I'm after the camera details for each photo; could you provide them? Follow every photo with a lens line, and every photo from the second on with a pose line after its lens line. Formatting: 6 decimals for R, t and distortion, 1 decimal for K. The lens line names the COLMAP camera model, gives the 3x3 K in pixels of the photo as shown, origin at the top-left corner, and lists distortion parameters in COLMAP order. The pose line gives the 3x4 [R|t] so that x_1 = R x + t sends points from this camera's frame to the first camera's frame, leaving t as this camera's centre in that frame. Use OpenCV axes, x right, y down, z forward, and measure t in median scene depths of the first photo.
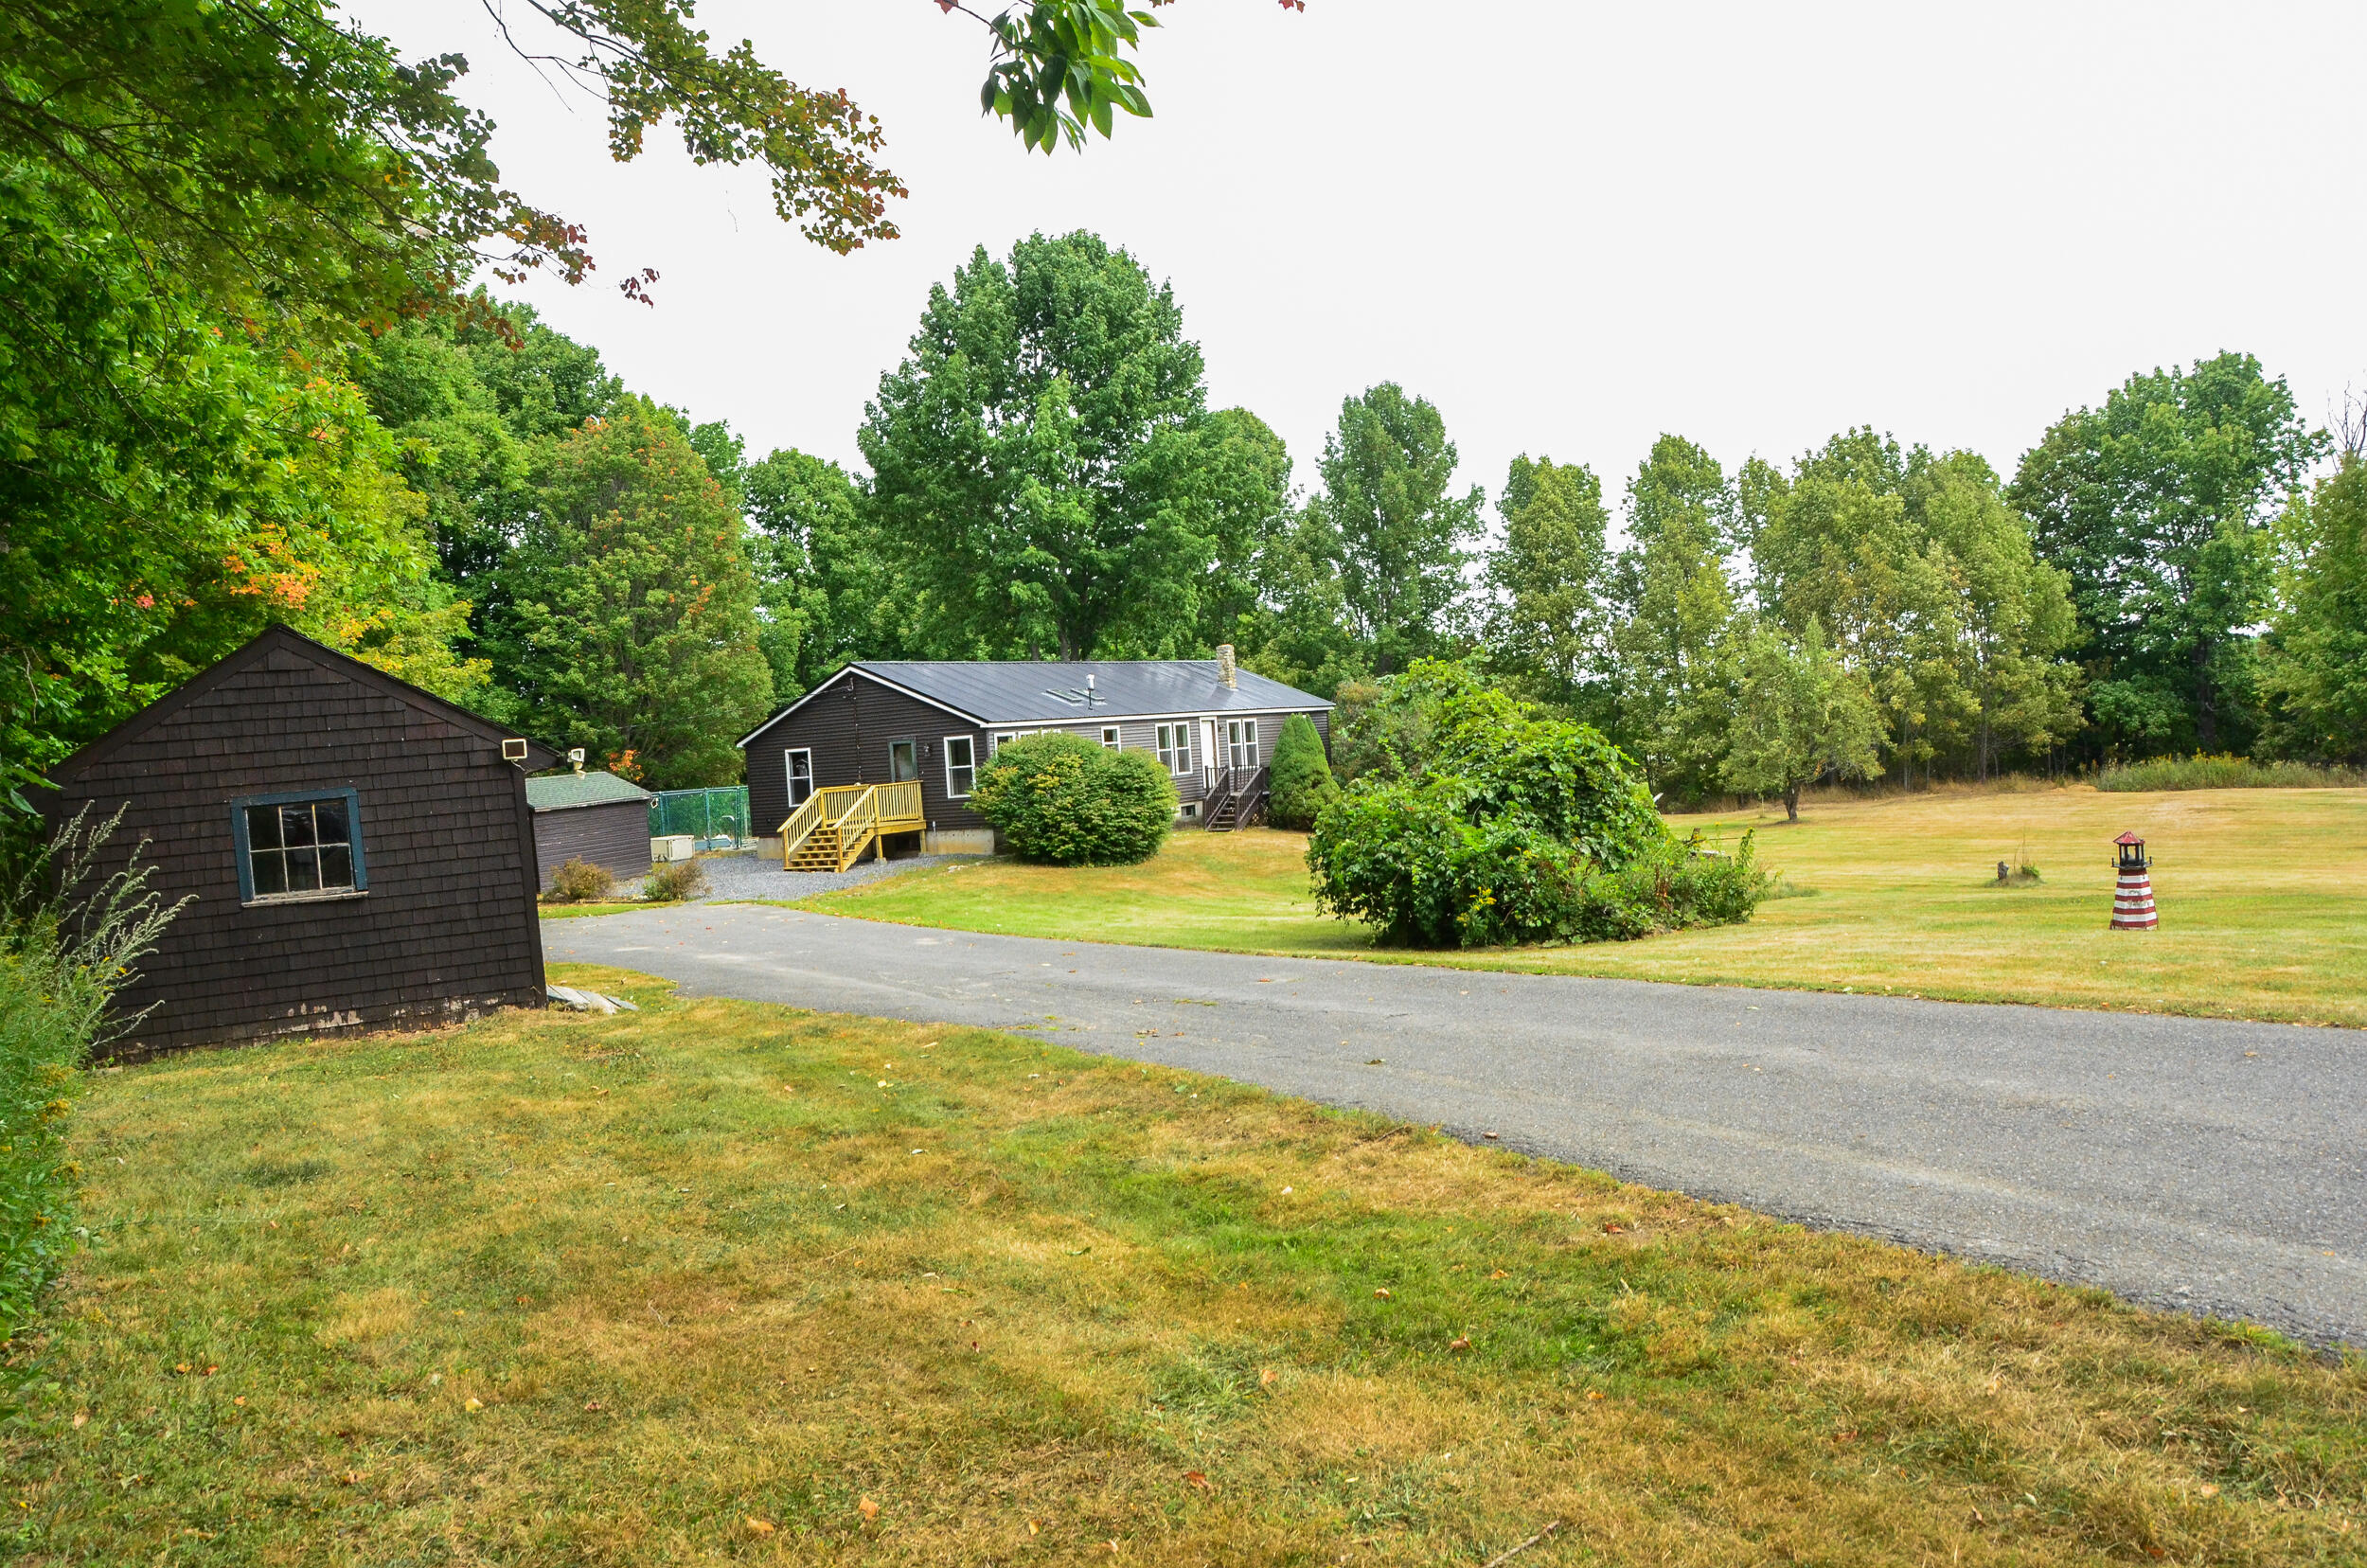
lens RADIAL K [[1830.8, 0, 1166.6], [0, 1830.8, 836.0], [0, 0, 1]] dist [-0.167845, 0.121153]
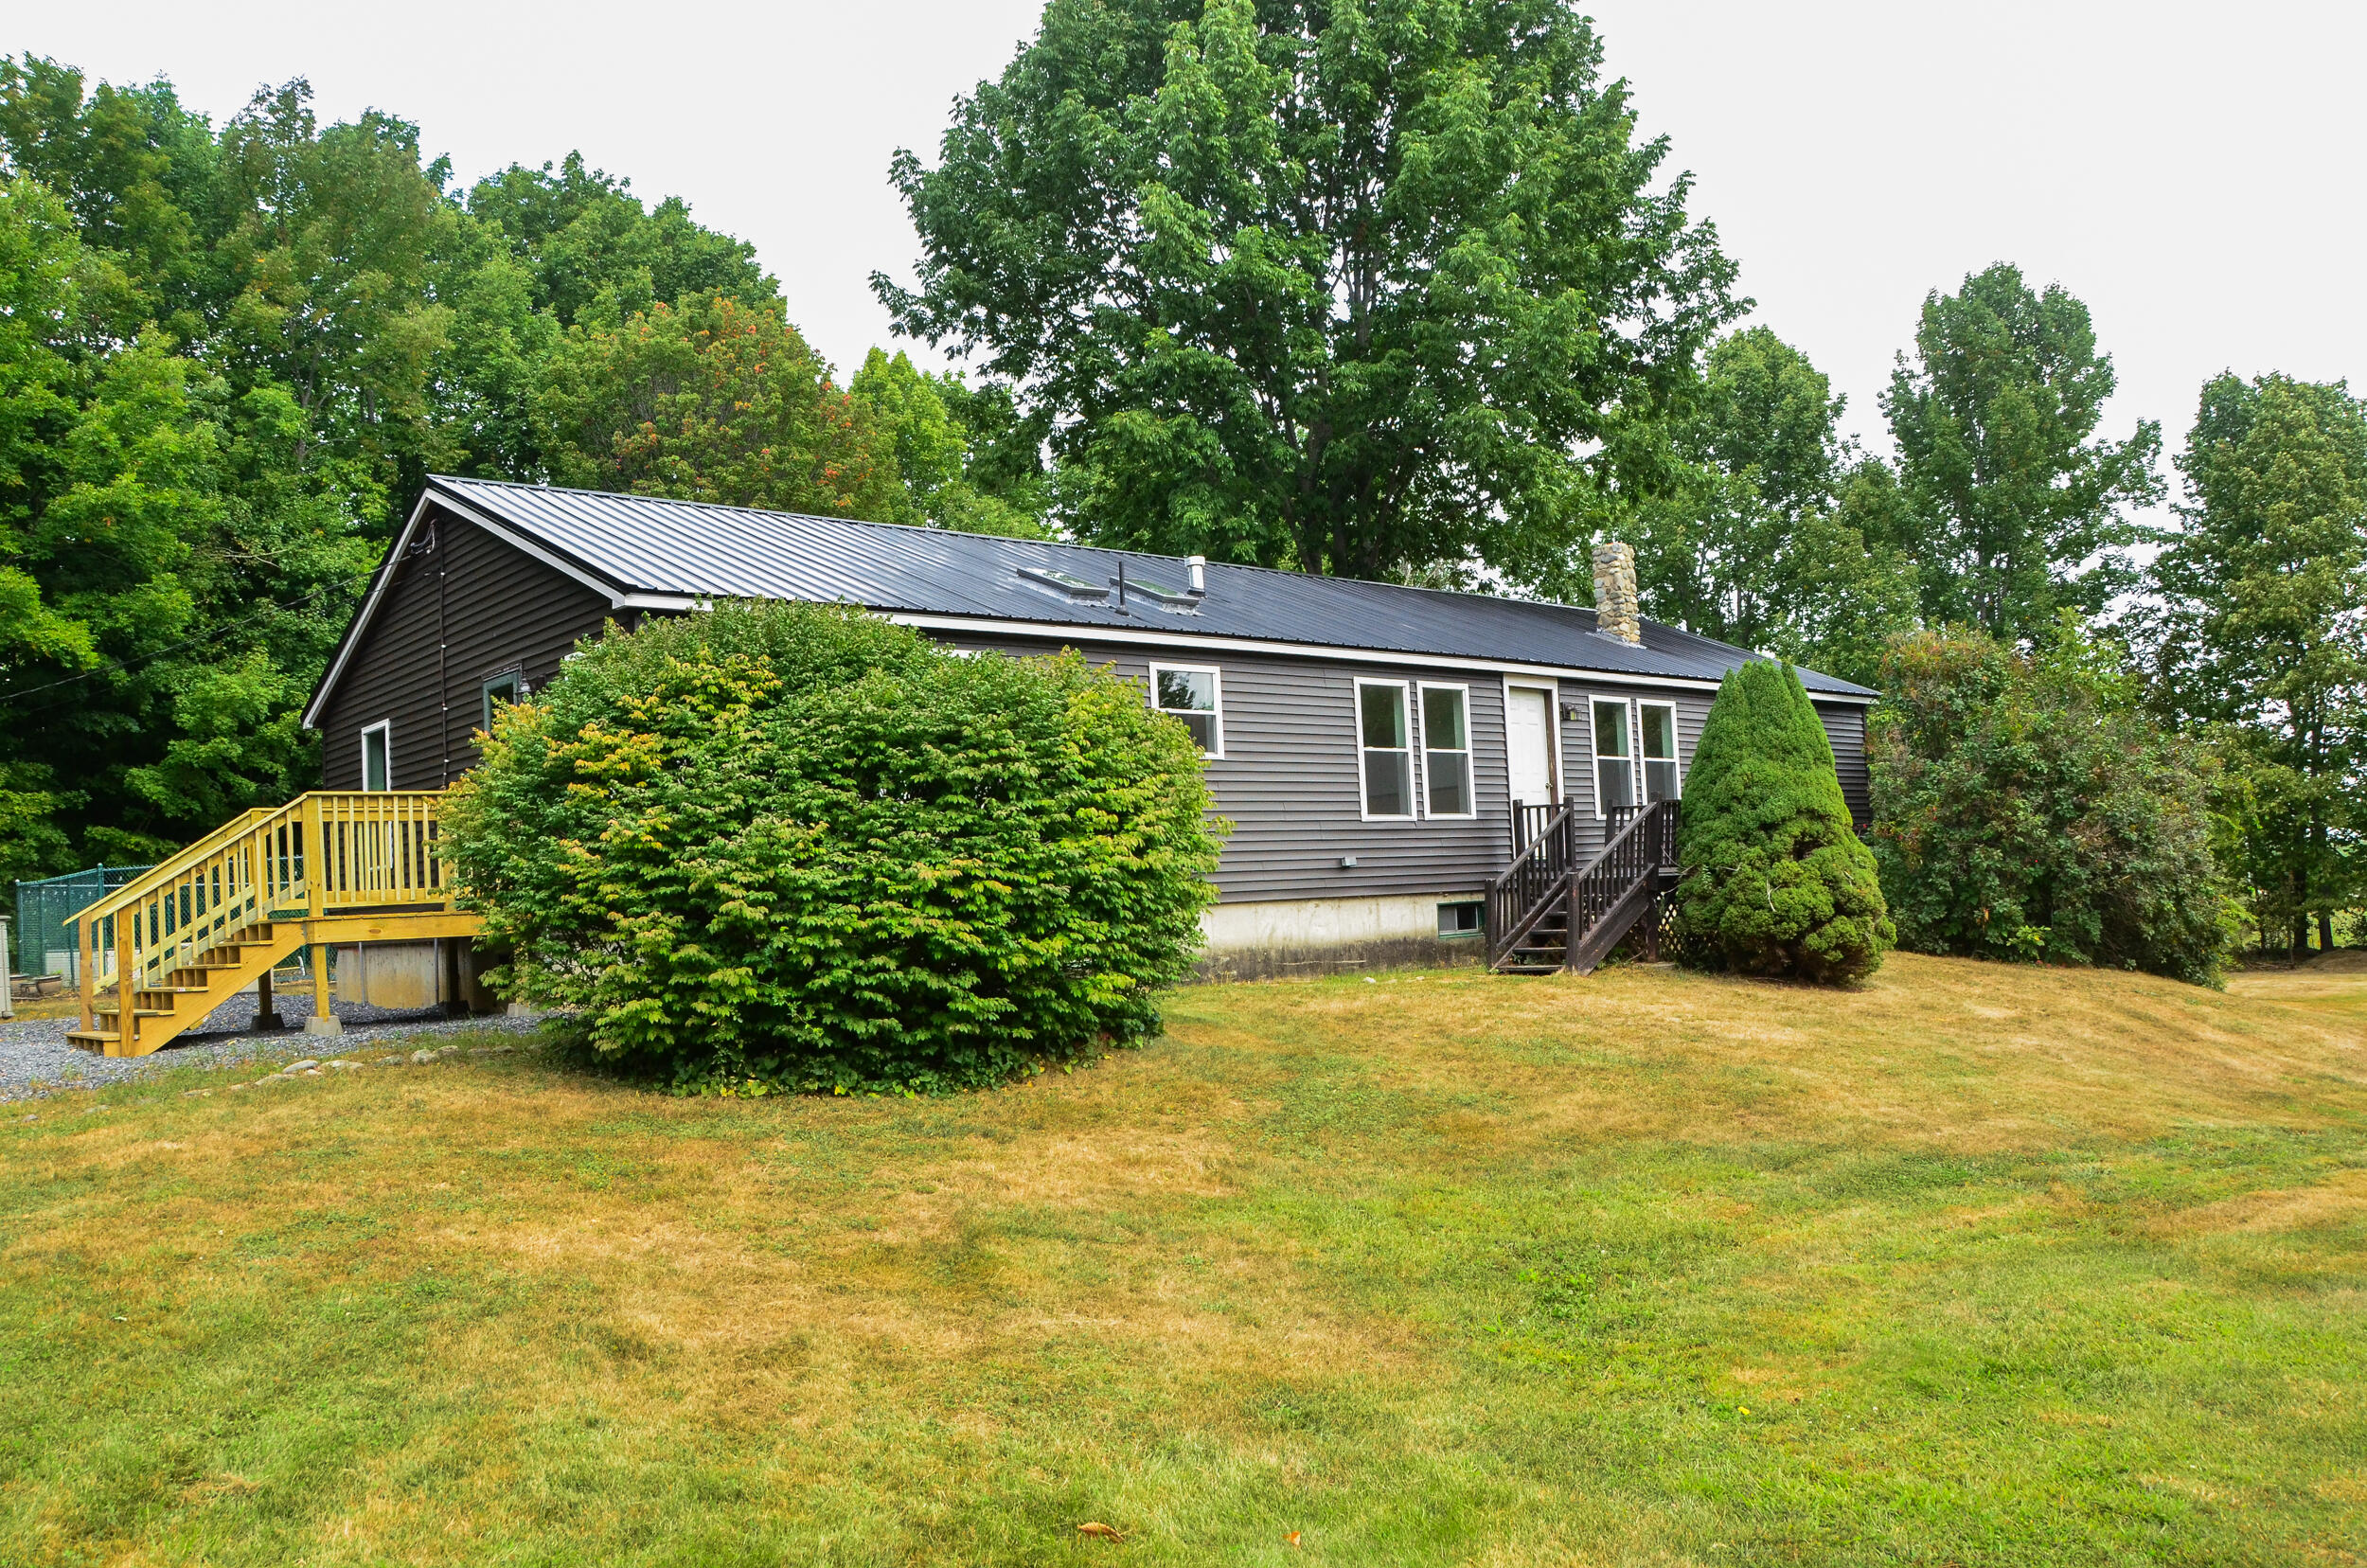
lens RADIAL K [[1825.3, 0, 1165.0], [0, 1825.3, 841.3], [0, 0, 1]] dist [-0.167352, 0.119767]
pose [[0.951688, 0.009490, -0.306919, 0.065699], [-0.031712, 0.997215, -0.067498, -0.001835], [0.305424, 0.073970, 0.949339, 0.593257]]
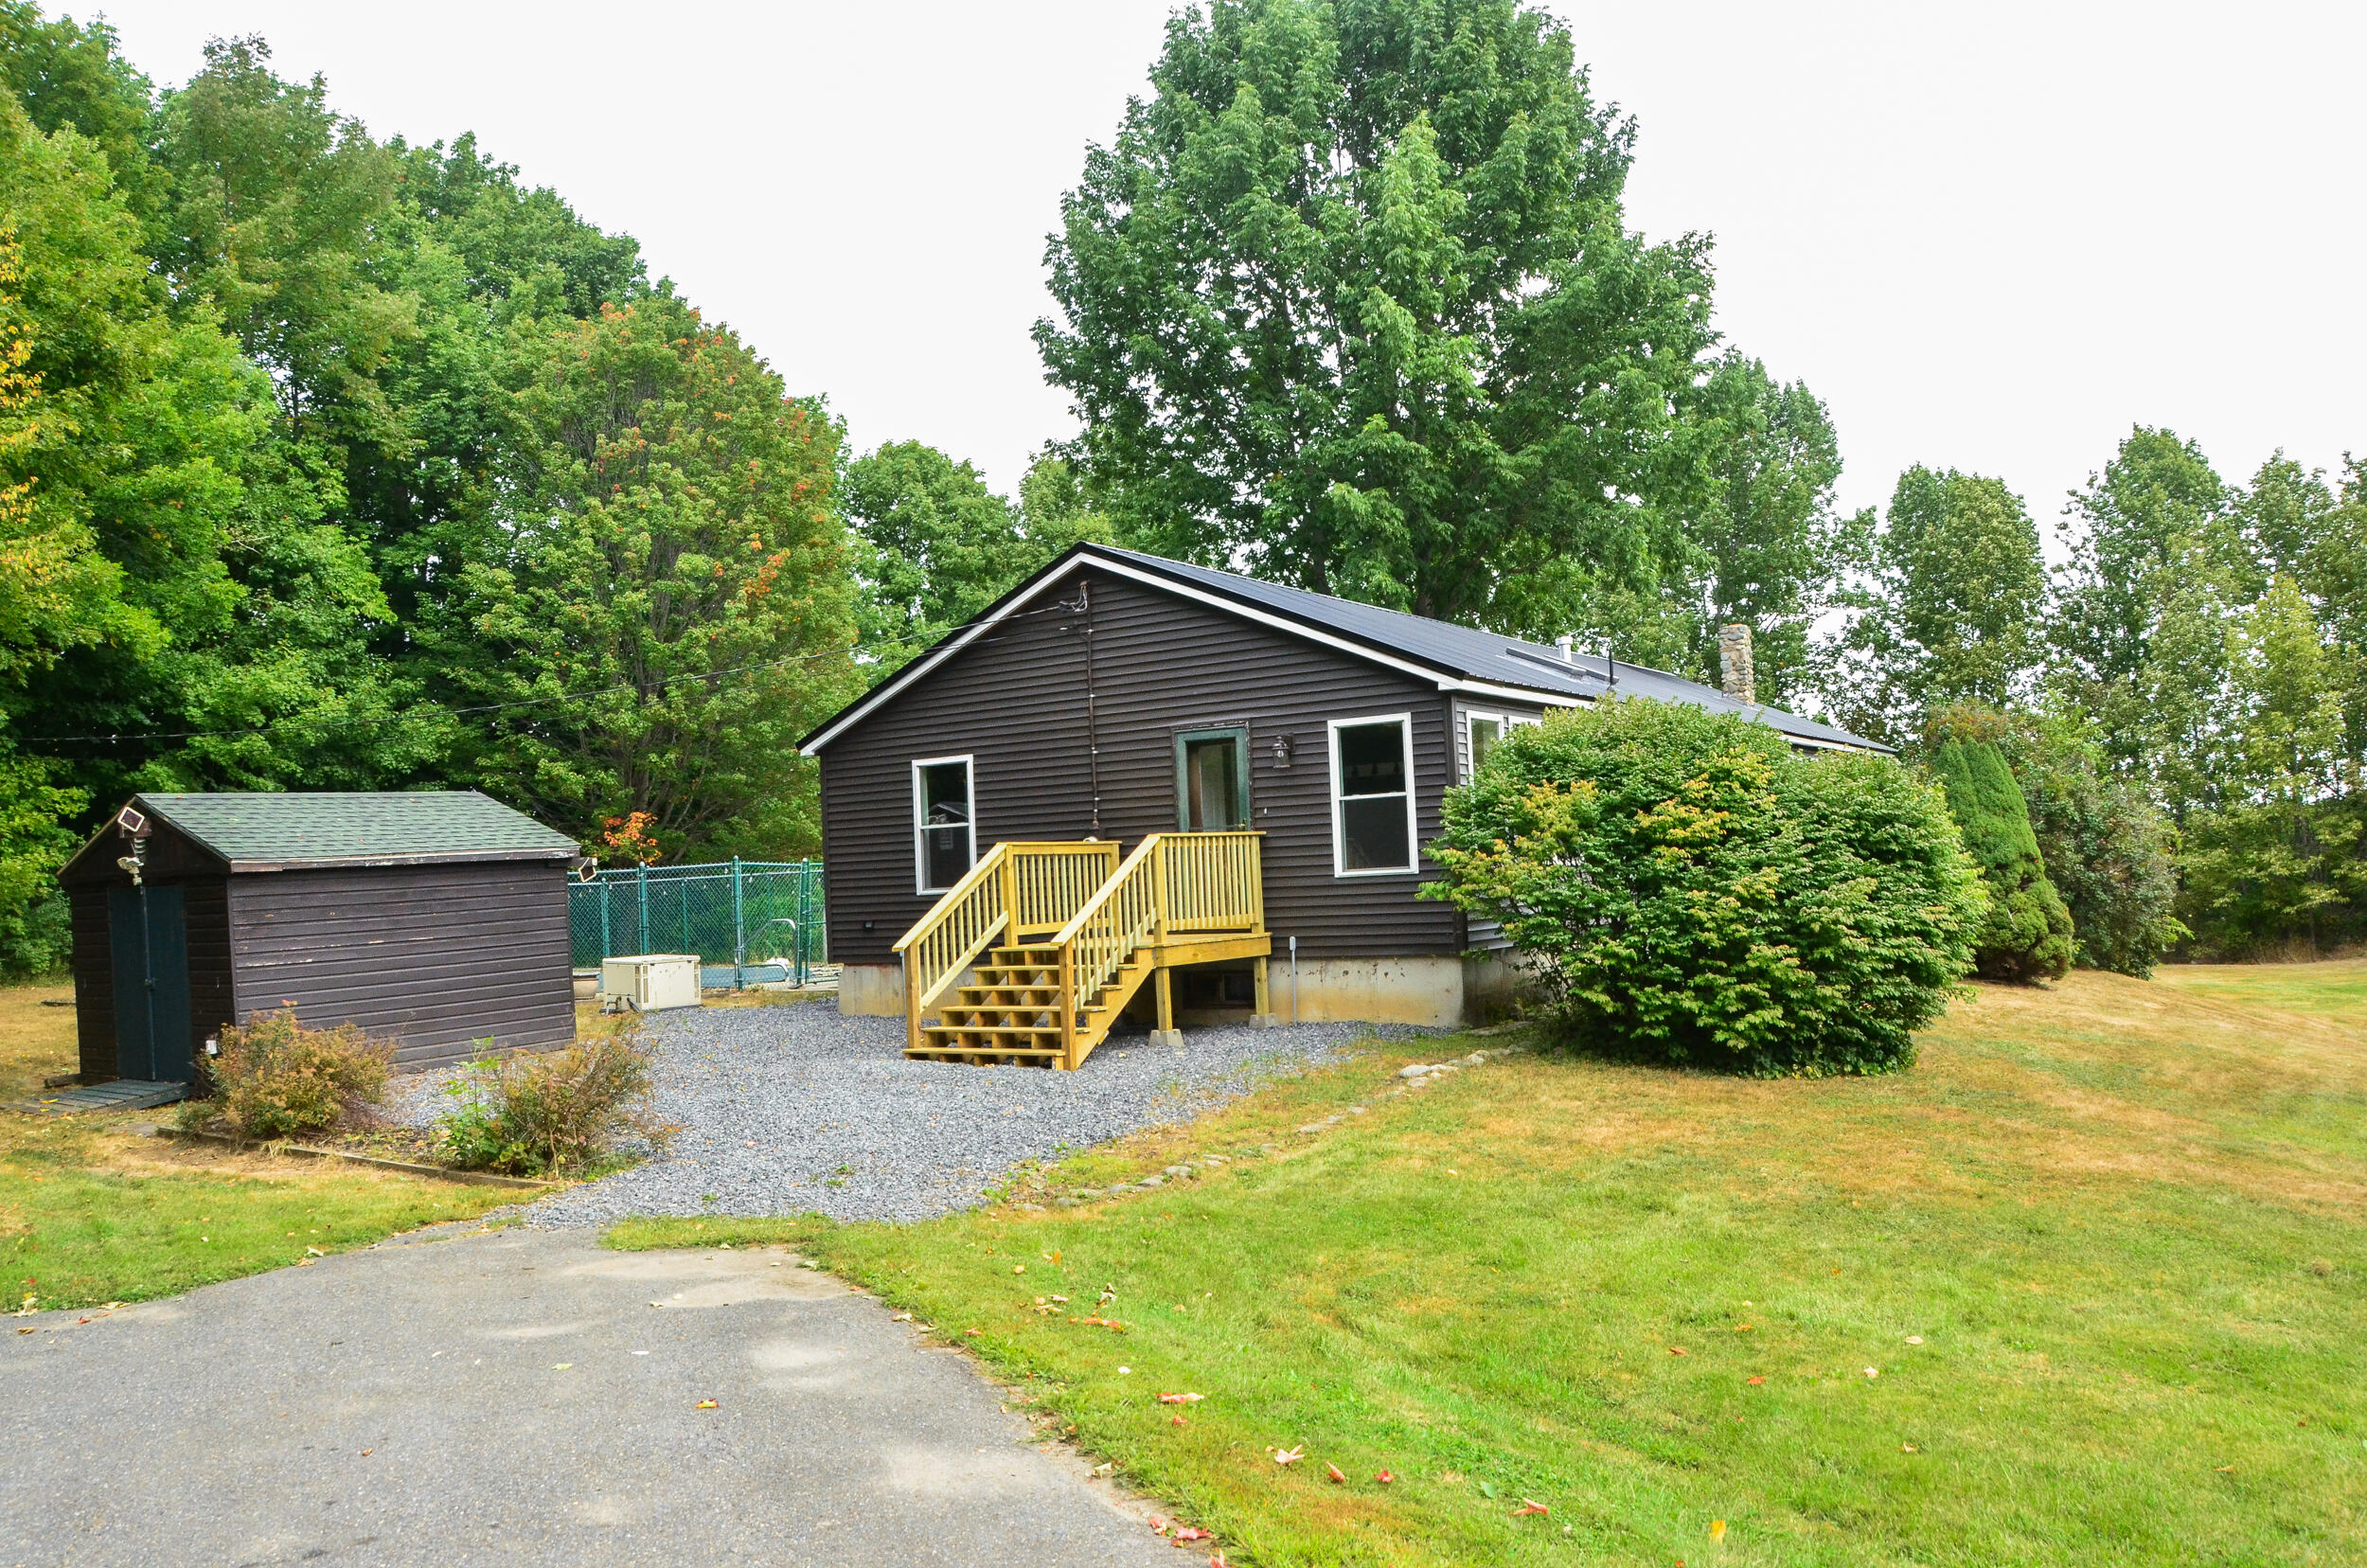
lens RADIAL K [[1830.8, 0, 1166.6], [0, 1830.8, 836.0], [0, 0, 1]] dist [-0.167845, 0.121153]
pose [[0.998482, 0.024225, -0.049474, -0.111176], [-0.027910, 0.996778, -0.075197, 0.000579], [0.047493, 0.076463, 0.995941, 0.498720]]
